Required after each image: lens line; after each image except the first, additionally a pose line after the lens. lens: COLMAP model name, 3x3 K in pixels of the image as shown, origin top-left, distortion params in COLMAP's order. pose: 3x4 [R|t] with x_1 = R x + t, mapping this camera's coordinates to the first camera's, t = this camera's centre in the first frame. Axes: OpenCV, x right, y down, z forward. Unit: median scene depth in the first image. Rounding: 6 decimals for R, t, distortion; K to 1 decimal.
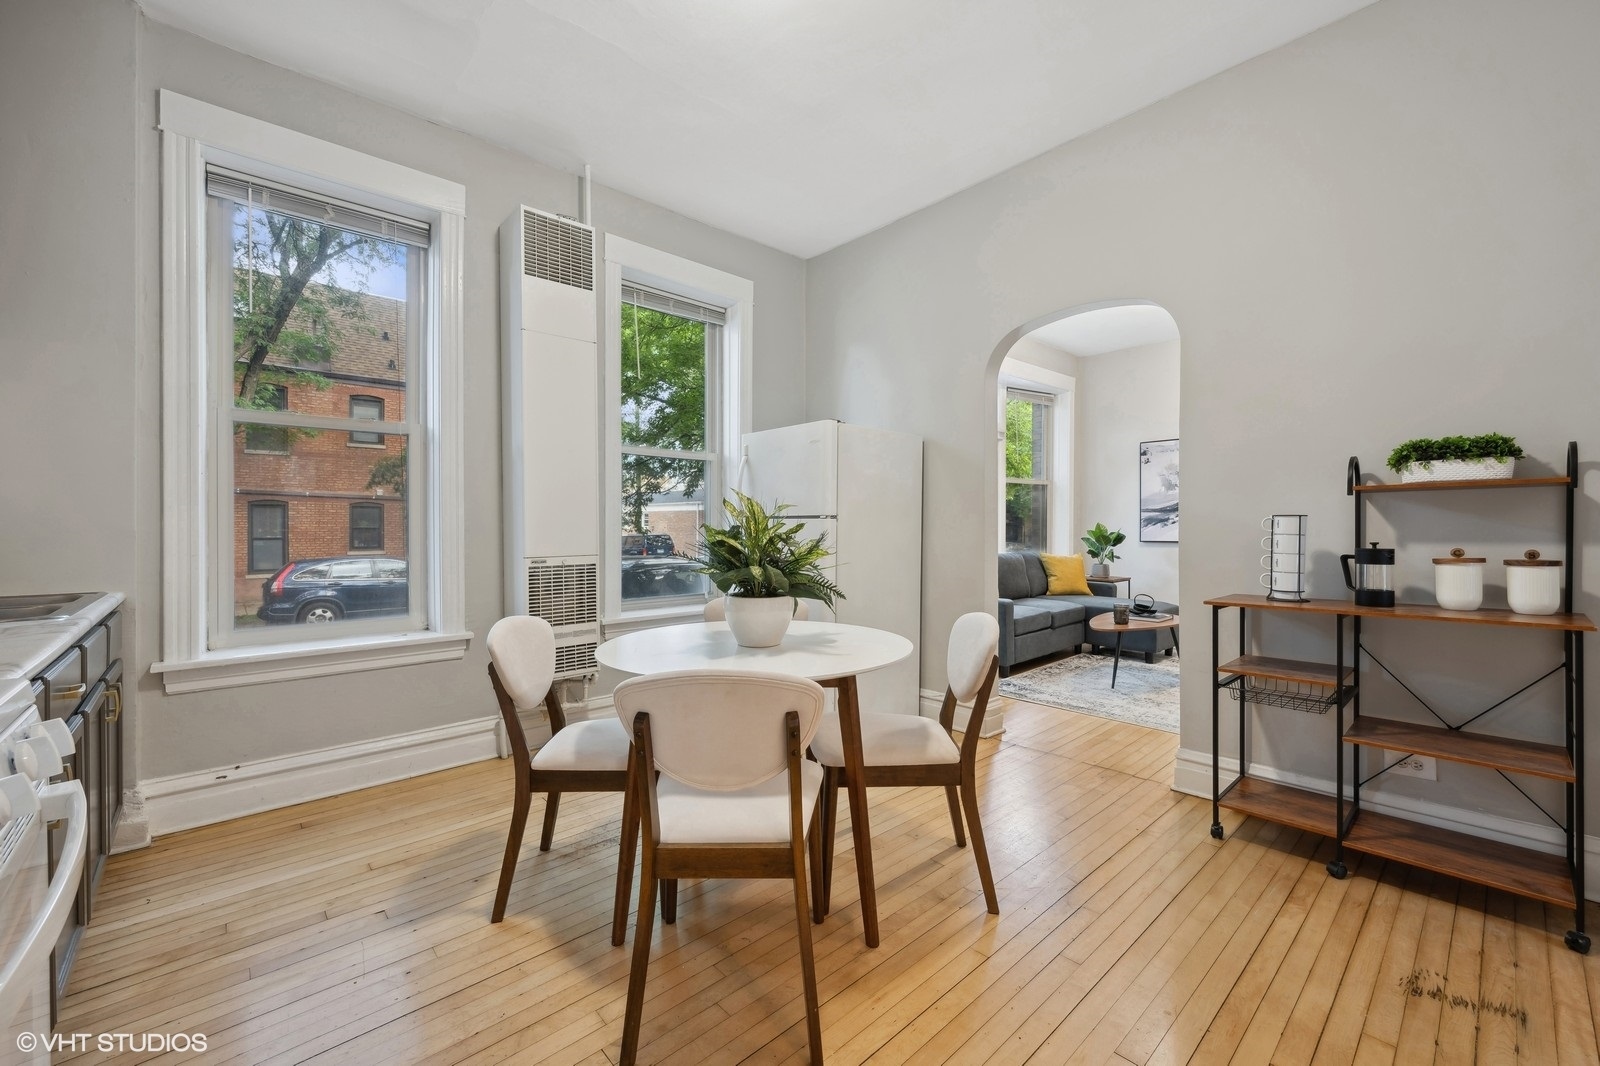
lens RADIAL K [[643.5, 0, 800.0], [0, 643.5, 533.0], [0, 0, 1]] dist [-0.000410, -0.000135]
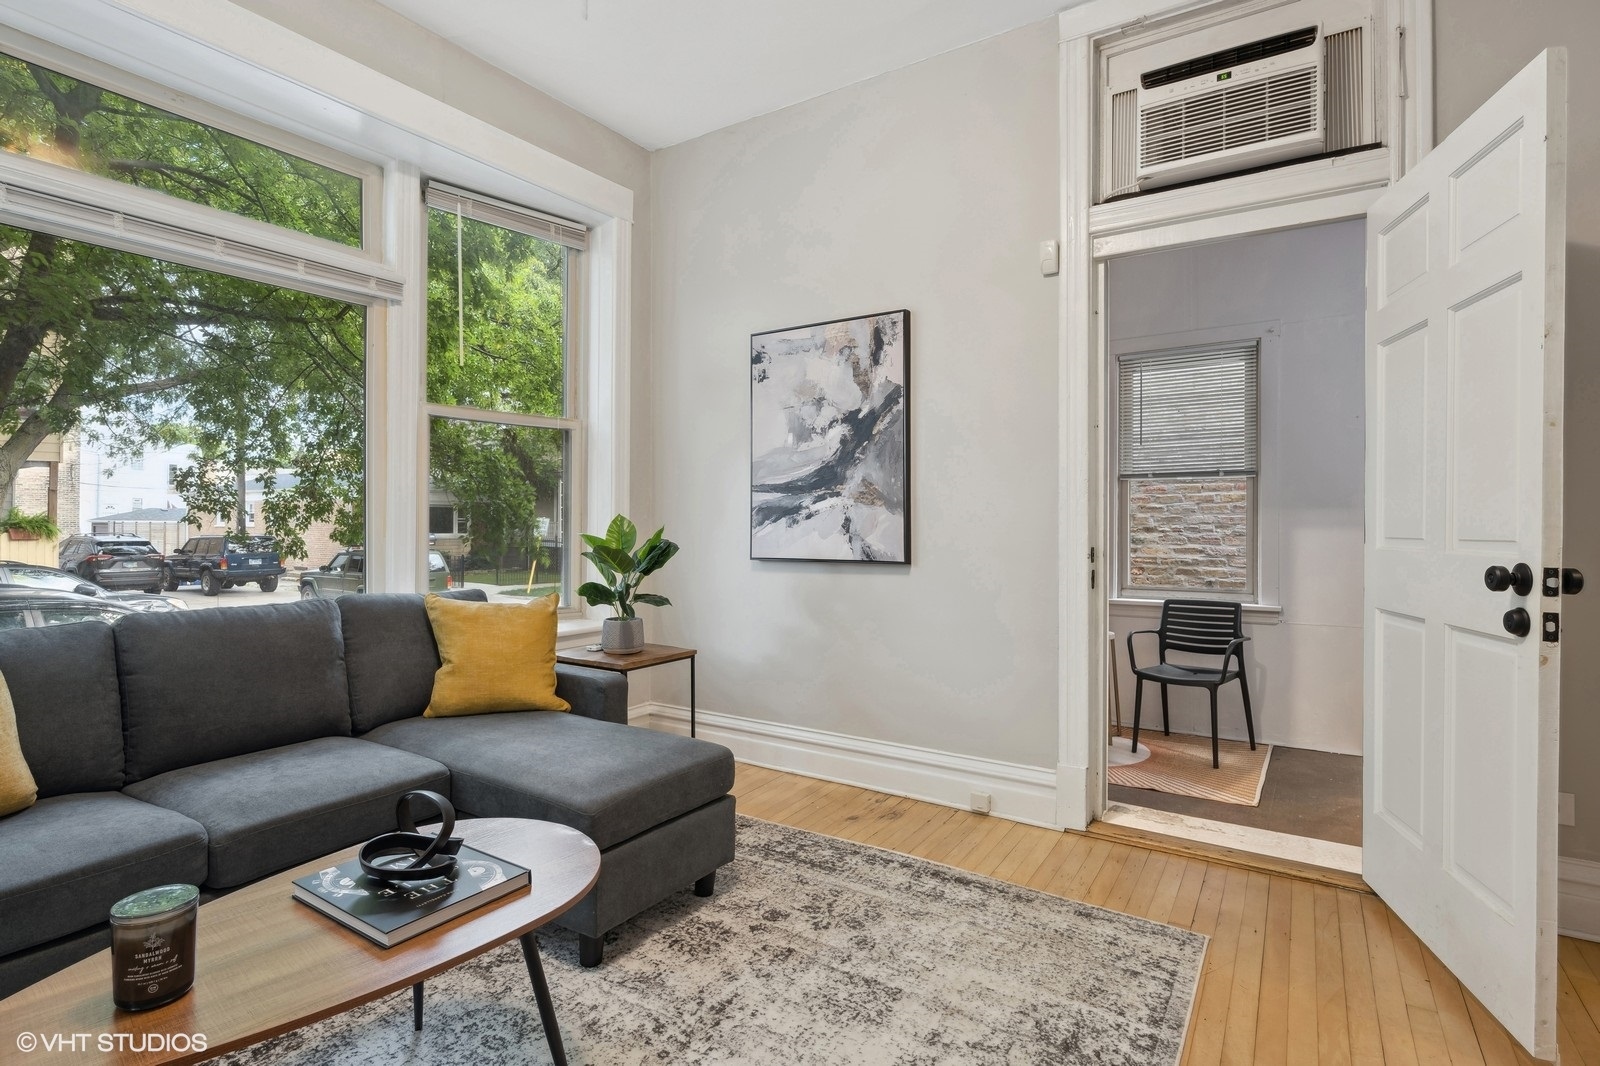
lens RADIAL K [[804.6, 0, 796.7], [0, 804.6, 516.7], [0, 0, 1]] dist [-0.003376, -0.000743]
pose [[0.968308, 0.005673, 0.249695, 0.443228], [-0.001173, 0.999834, -0.018164, -0.006039], [-0.249757, 0.017295, 0.968154, 0.484297]]
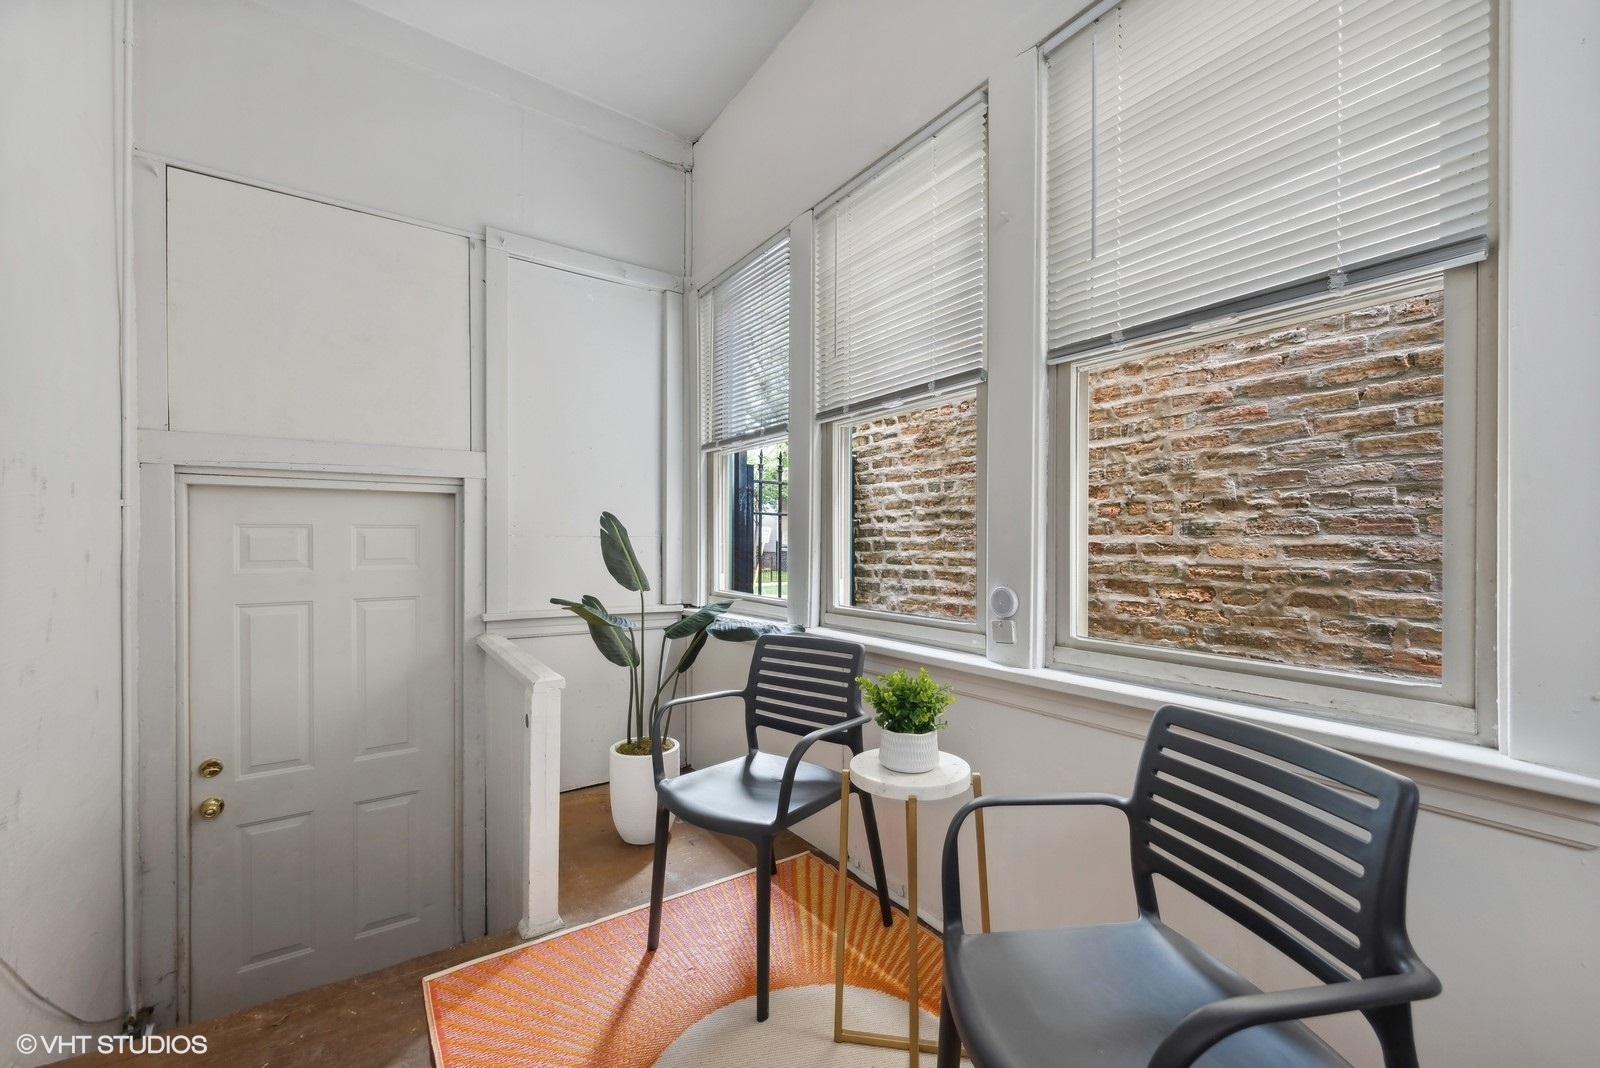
lens RADIAL K [[643.5, 0, 800.0], [0, 643.5, 534.0], [0, 0, 1]] dist [-0.000410, -0.000135]
pose [[0.991724, -0.000960, -0.128386, 0.734165], [-0.000409, 0.999943, -0.010642, 0.004963], [0.128389, 0.010606, 0.991667, 0.766382]]
